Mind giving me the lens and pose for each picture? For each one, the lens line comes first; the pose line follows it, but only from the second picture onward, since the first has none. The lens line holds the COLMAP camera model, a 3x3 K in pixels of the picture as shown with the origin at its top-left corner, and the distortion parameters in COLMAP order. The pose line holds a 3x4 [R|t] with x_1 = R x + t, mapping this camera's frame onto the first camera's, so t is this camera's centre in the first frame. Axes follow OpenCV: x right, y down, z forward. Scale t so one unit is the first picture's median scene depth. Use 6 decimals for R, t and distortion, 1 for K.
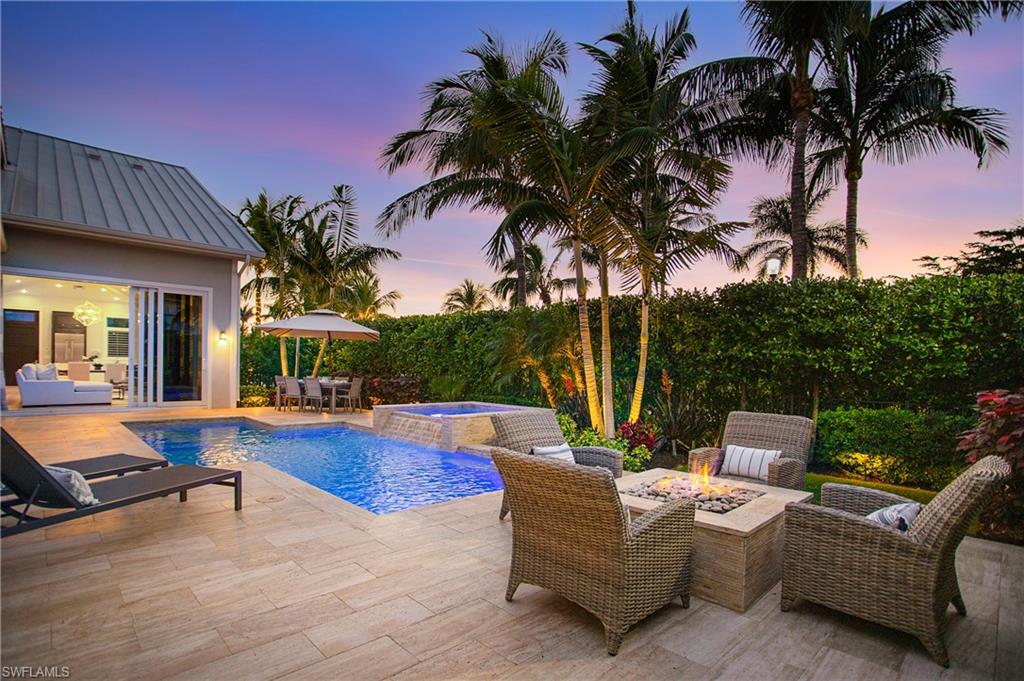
lens RADIAL K [[514.0, 0, 524.5], [0, 514.0, 369.2], [0, 0, 1]] dist [-0.041906, 0.004302]
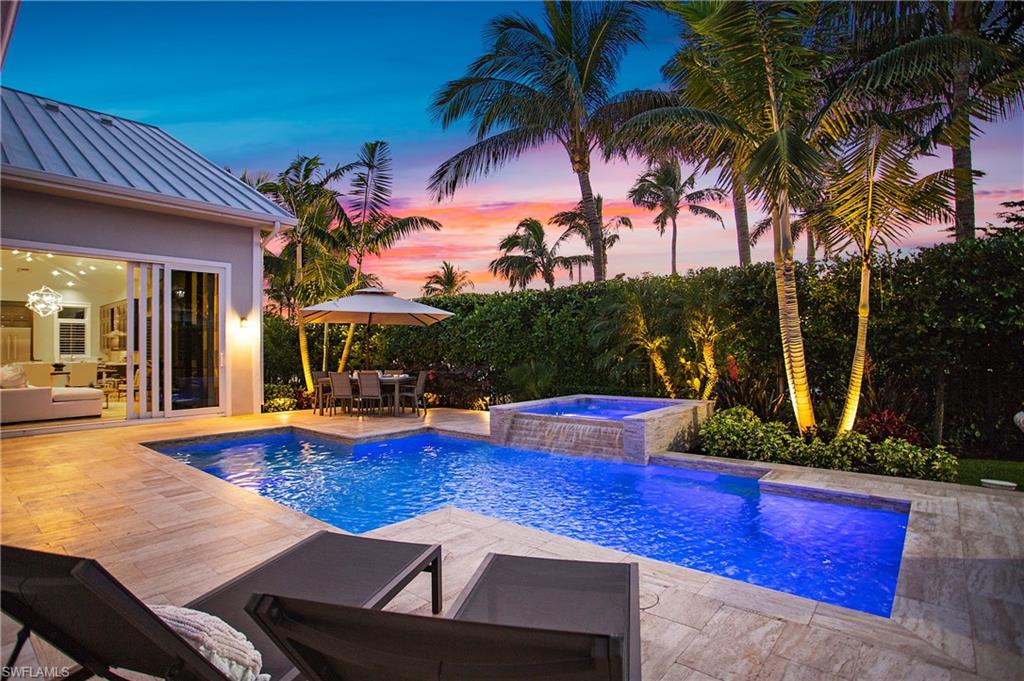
lens RADIAL K [[514.0, 0, 517.2], [0, 514.0, 340.3], [0, 0, 1]] dist [-0.041906, 0.004302]
pose [[0.994497, -0.029419, 0.100547, -0.233754], [0.031947, 0.999210, -0.023633, -0.006653], [-0.099772, 0.026715, 0.994652, 0.154148]]
